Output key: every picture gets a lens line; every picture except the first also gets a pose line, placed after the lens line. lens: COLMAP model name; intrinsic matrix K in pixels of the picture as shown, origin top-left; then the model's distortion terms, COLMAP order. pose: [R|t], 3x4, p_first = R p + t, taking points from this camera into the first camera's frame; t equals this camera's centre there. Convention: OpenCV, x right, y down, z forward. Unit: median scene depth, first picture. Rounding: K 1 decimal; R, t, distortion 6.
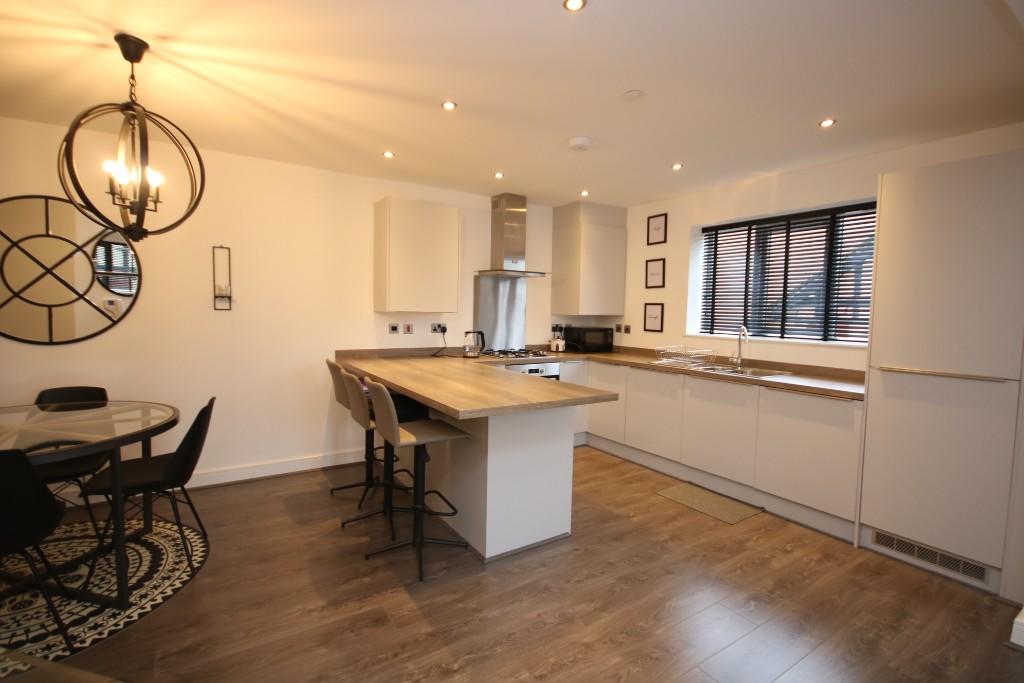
lens RADIAL K [[468.9, 0, 519.8], [0, 468.9, 338.8], [0, 0, 1]] dist [-0.012348, -0.001444]
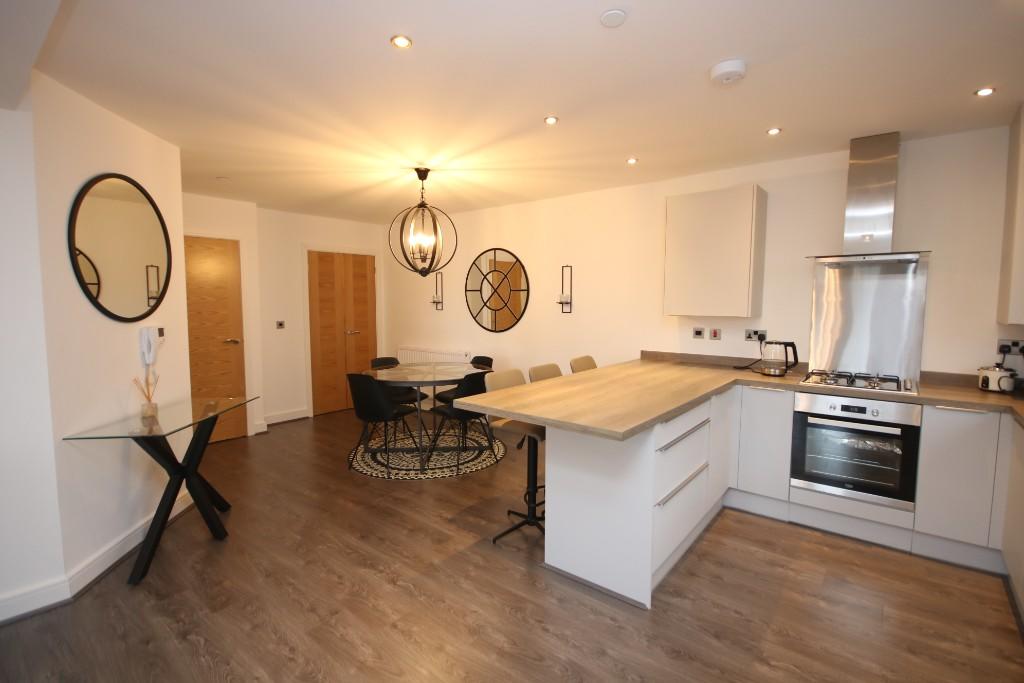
lens RADIAL K [[468.9, 0, 513.1], [0, 468.9, 339.8], [0, 0, 1]] dist [-0.012348, -0.001444]
pose [[0.303755, 0.061052, -0.950792, 0.715306], [-0.053589, 0.997460, 0.046928, -0.045767], [0.951242, 0.036698, 0.306255, 0.520426]]
